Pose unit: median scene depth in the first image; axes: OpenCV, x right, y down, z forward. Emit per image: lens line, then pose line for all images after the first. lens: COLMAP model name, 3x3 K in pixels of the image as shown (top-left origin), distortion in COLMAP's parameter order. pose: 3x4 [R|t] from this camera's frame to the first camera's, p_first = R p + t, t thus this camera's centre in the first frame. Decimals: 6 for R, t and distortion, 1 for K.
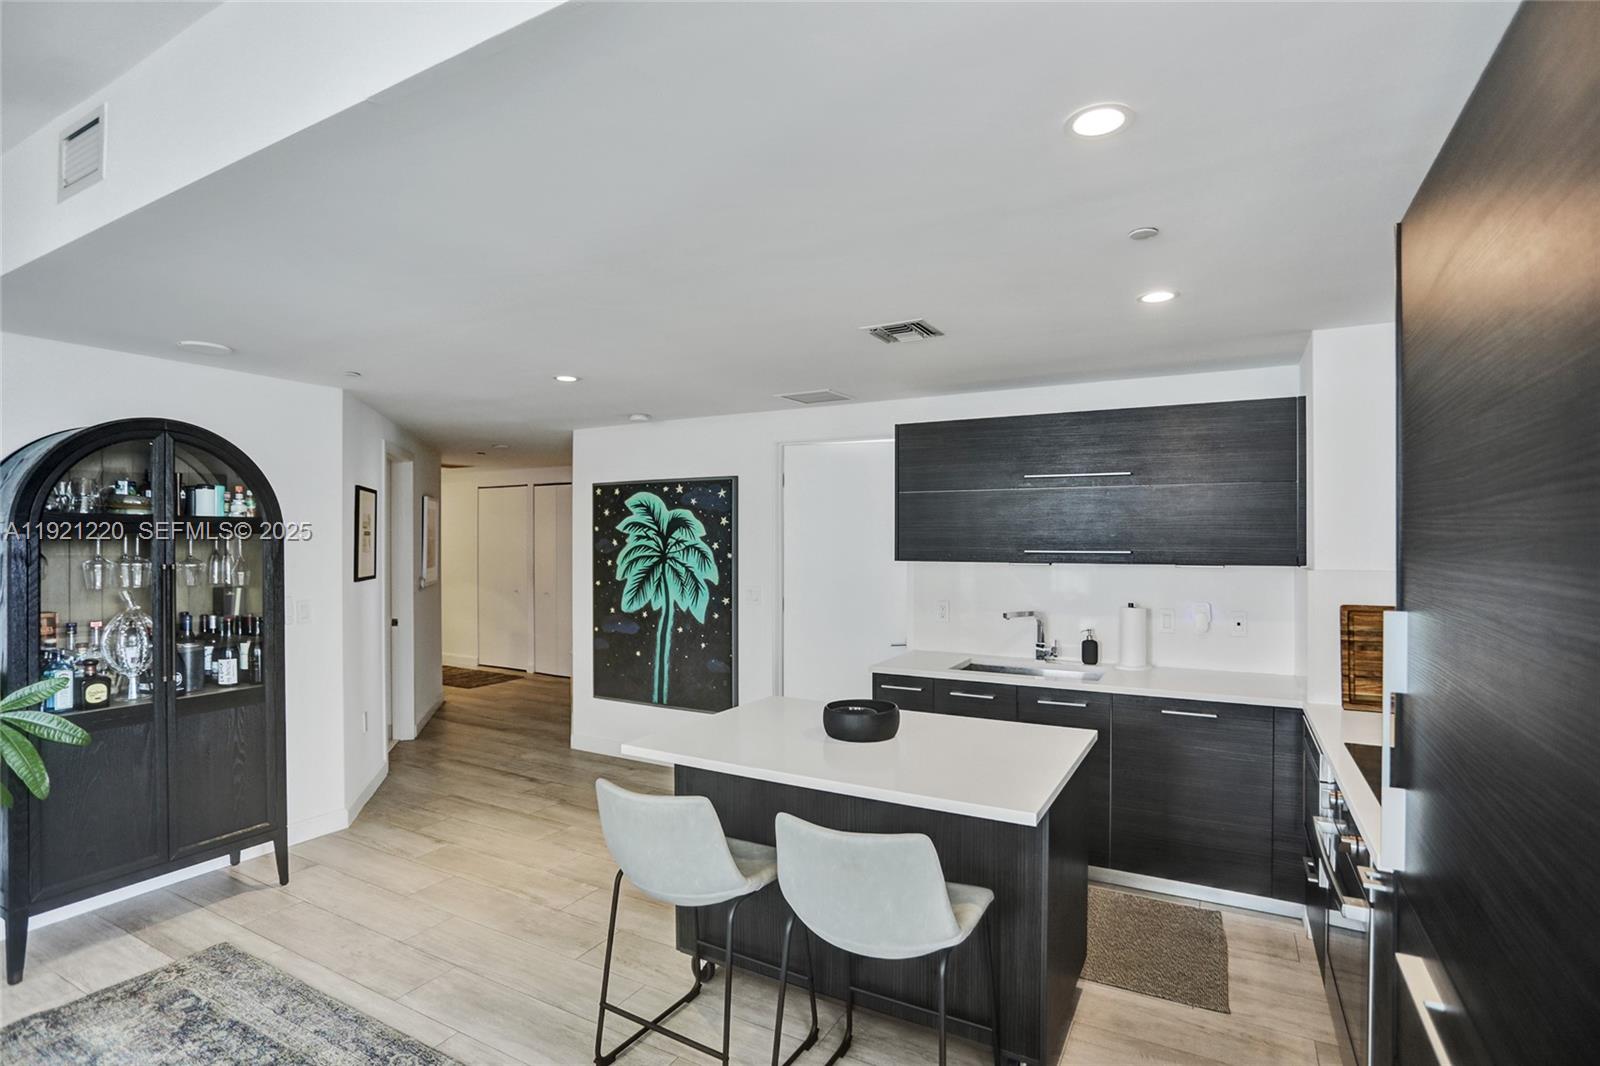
lens RADIAL K [[767.9, 0, 798.3], [0, 767.9, 538.4], [0, 0, 1]] dist [-0.041117, 0.011944]
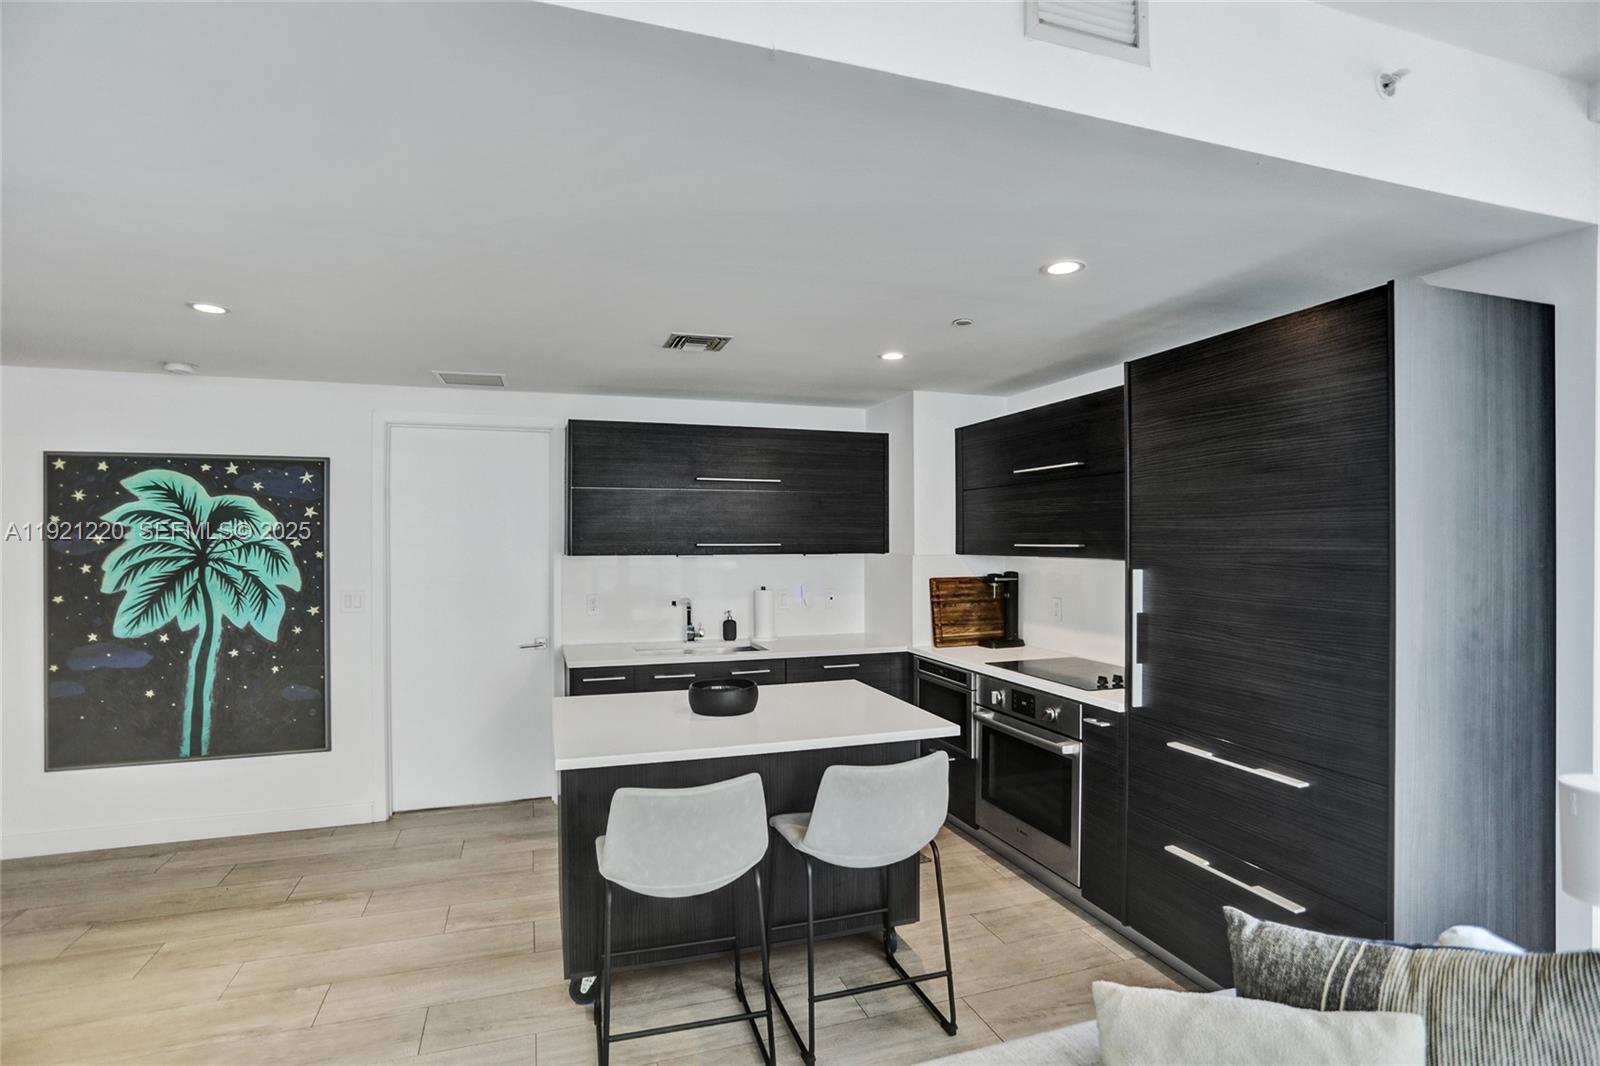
lens RADIAL K [[767.9, 0, 776.9], [0, 767.9, 522.8], [0, 0, 1]] dist [-0.041117, 0.011944]
pose [[0.692989, 0.013635, 0.720819, -0.320002], [0.001411, 0.999794, -0.020268, 0.005390], [-0.720947, 0.015063, 0.692827, 0.090620]]
